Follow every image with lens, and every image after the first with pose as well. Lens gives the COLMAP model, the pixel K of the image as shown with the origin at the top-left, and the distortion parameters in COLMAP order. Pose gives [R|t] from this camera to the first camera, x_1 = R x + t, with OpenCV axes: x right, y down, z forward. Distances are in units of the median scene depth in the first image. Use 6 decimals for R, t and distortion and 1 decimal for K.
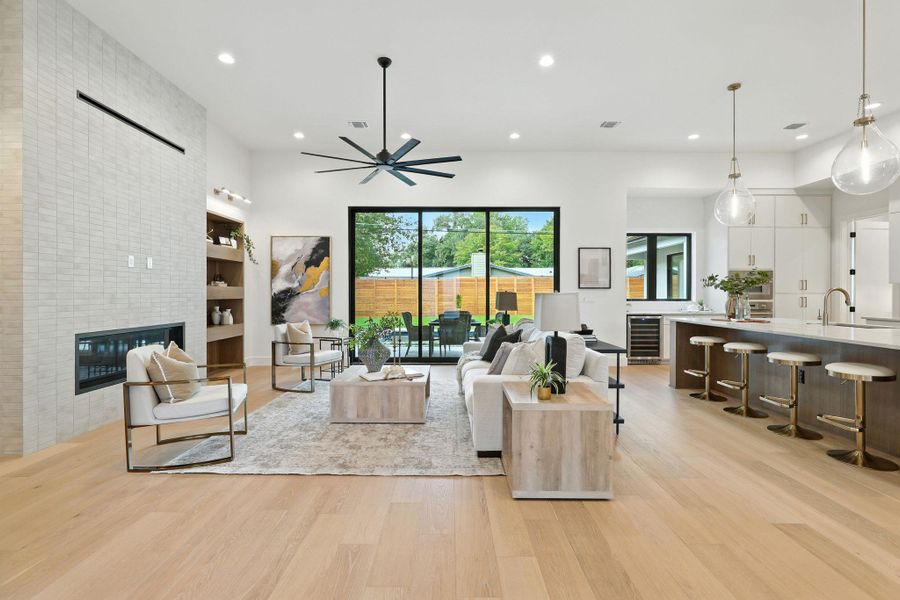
lens RADIAL K [[417.3, 0, 452.9], [0, 417.3, 293.4], [0, 0, 1]] dist [0.003629, 0.000194]
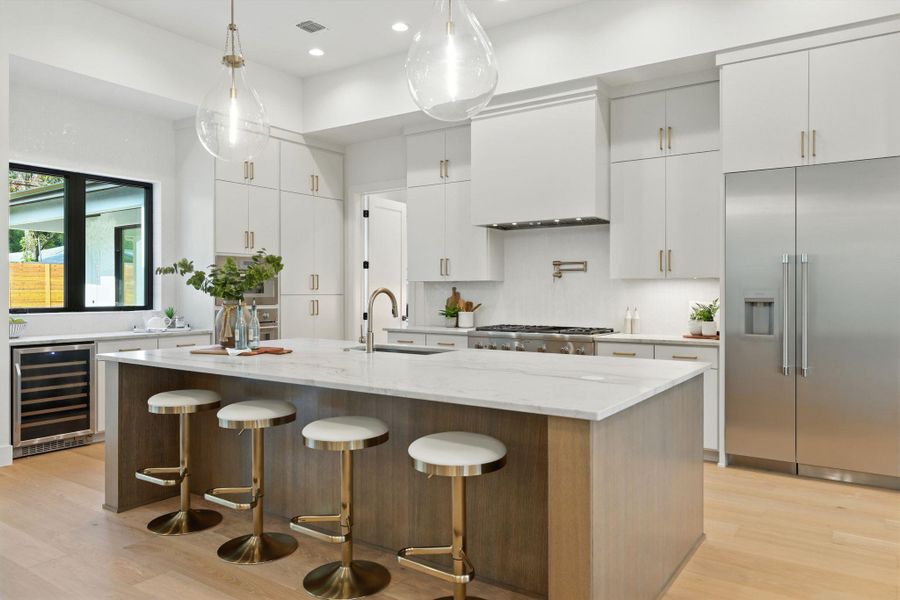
lens RADIAL K [[626.3, 0, 450.2], [0, 626.3, 292.7], [0, 0, 1]] dist [0.009038, -0.000652]
pose [[0.576360, -0.005185, 0.817180, 0.176122], [0.002283, 0.999986, 0.004735, -0.008898], [-0.817193, -0.000863, 0.576364, 0.298843]]
